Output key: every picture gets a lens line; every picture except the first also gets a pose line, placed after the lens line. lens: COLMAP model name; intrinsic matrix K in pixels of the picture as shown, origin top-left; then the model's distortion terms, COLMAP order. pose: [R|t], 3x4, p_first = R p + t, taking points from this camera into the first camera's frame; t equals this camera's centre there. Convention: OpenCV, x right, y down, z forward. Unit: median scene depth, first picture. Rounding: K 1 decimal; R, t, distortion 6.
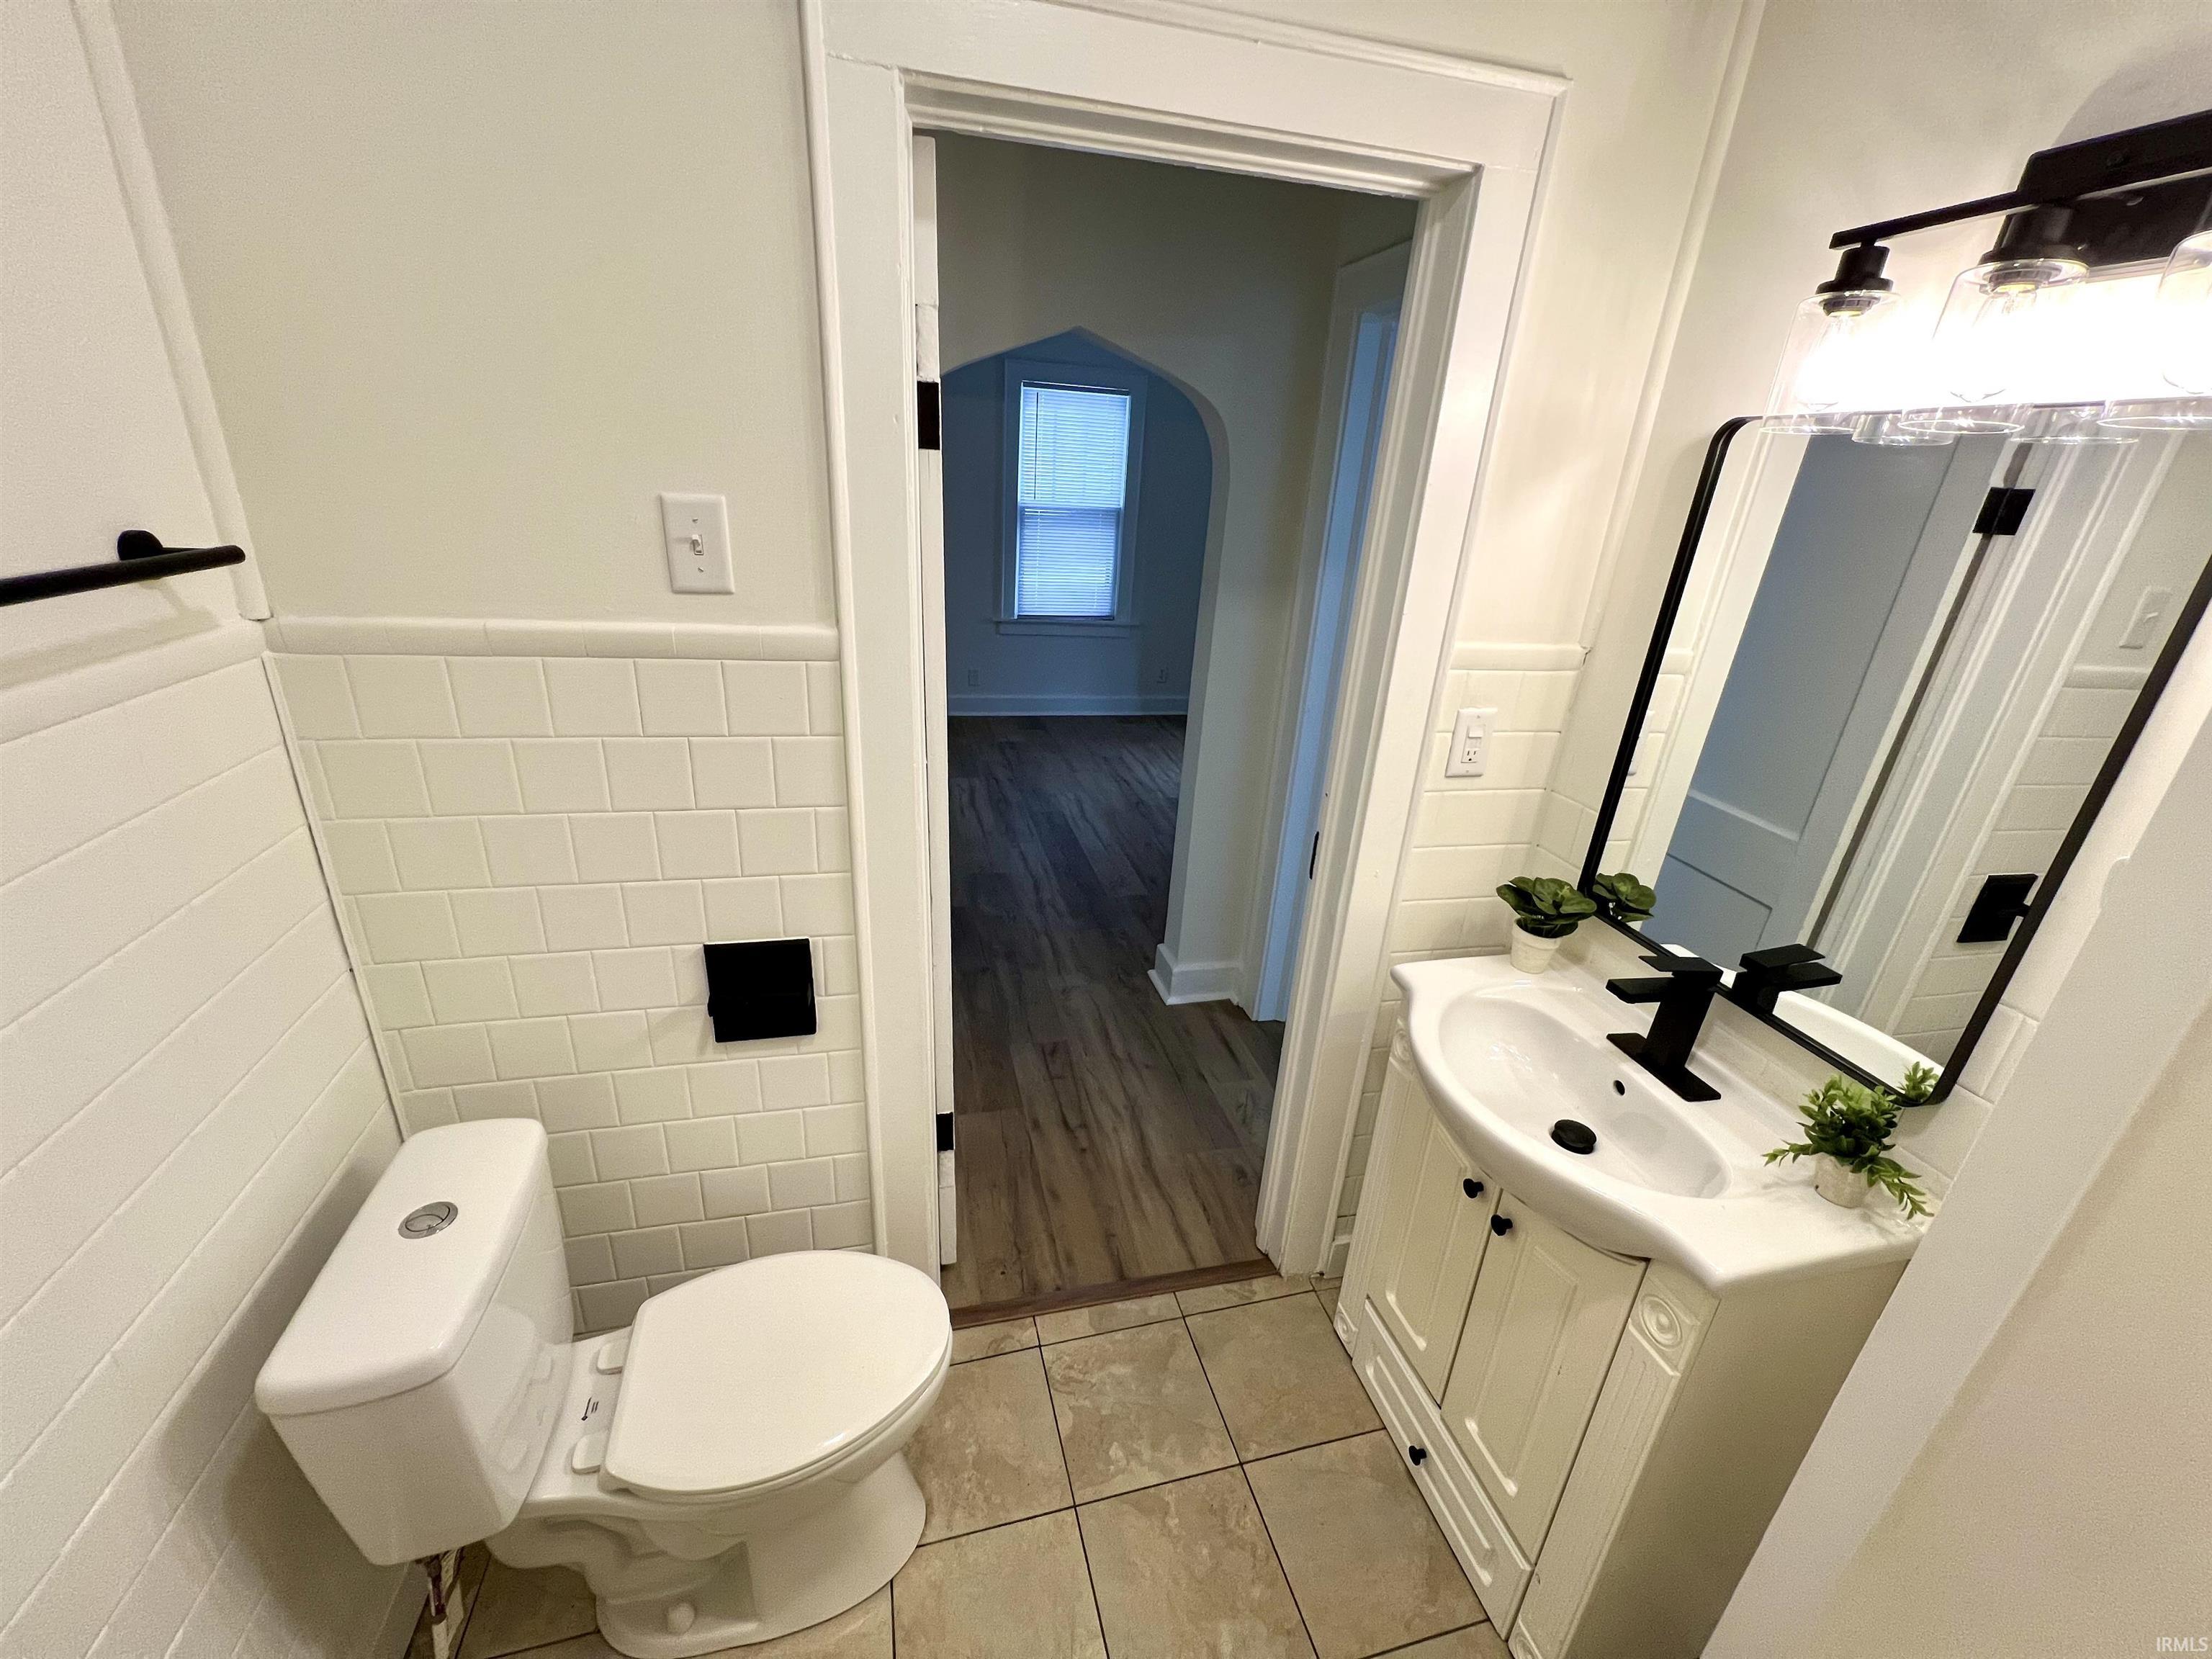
lens RADIAL K [[891.0, 0, 1106.0], [0, 891.0, 829.5], [0, 0, 1]] dist [-0.000298, 0.000062]
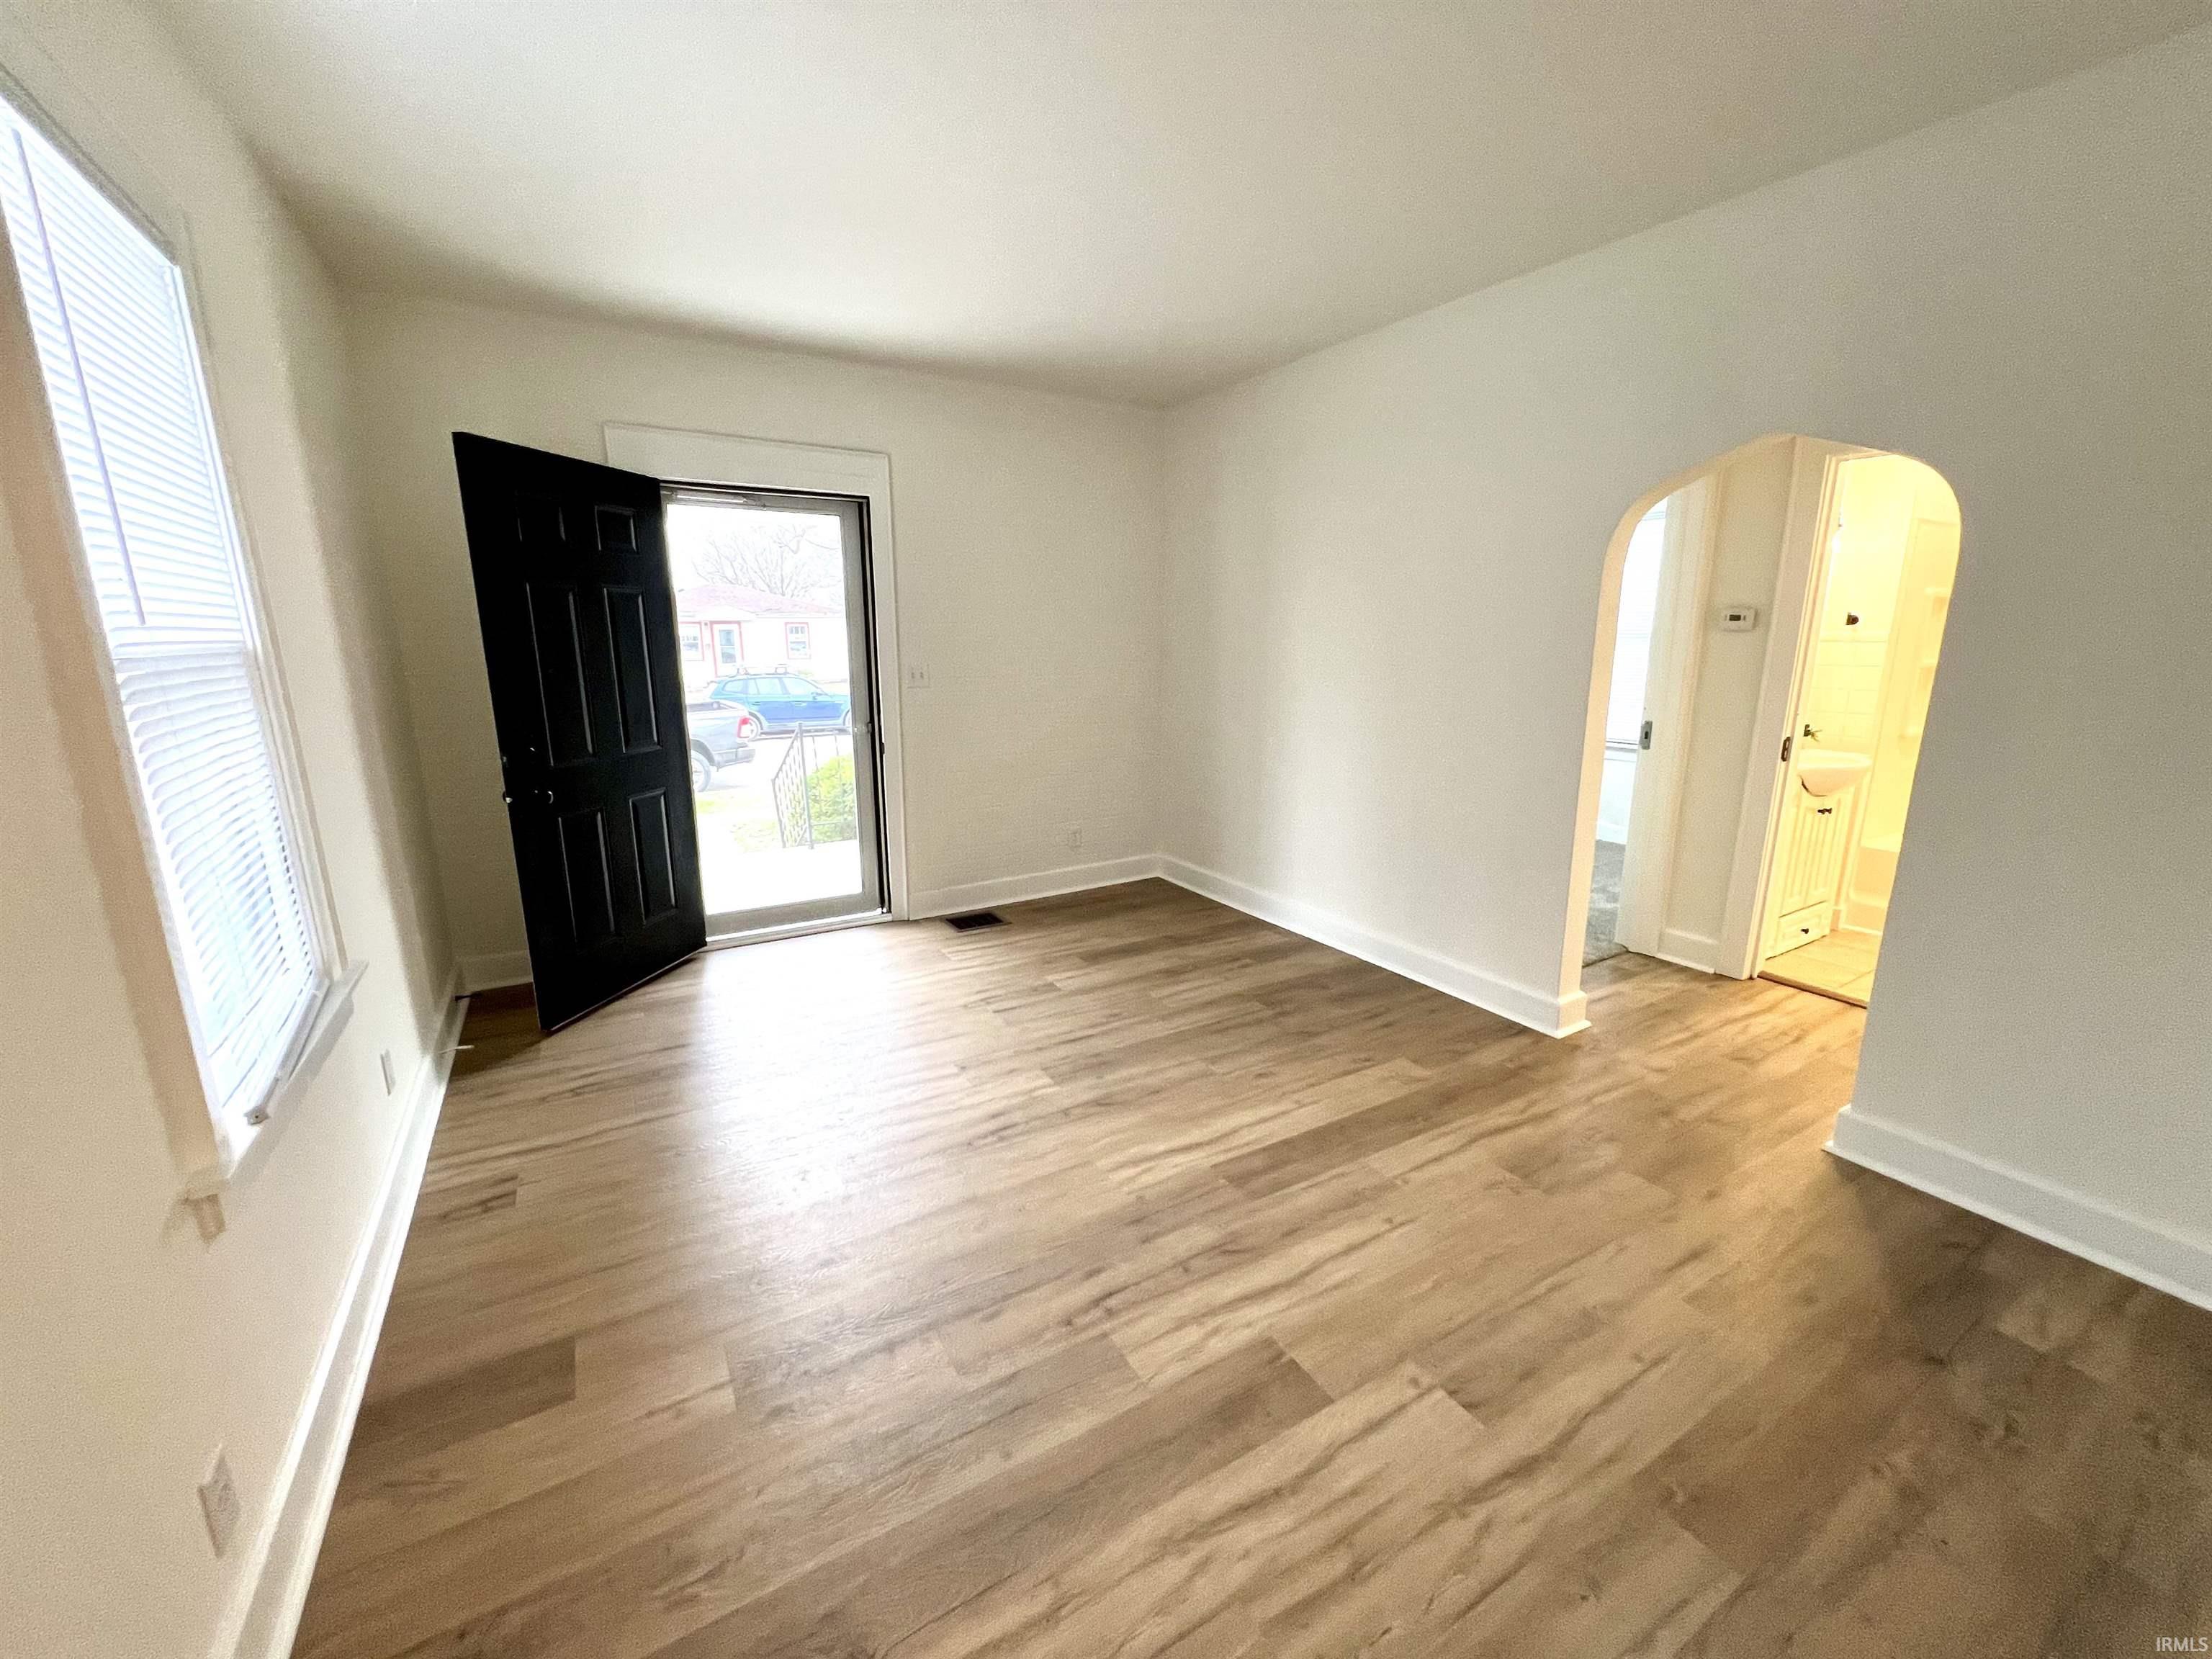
lens RADIAL K [[891.0, 0, 1106.0], [0, 891.0, 829.5], [0, 0, 1]] dist [-0.000298, 0.000062]
pose [[-0.305145, -0.224008, 0.925585, -0.495786], [0.354007, 0.875607, 0.328621, -0.406878], [-0.884062, 0.427941, -0.187886, 1.151156]]
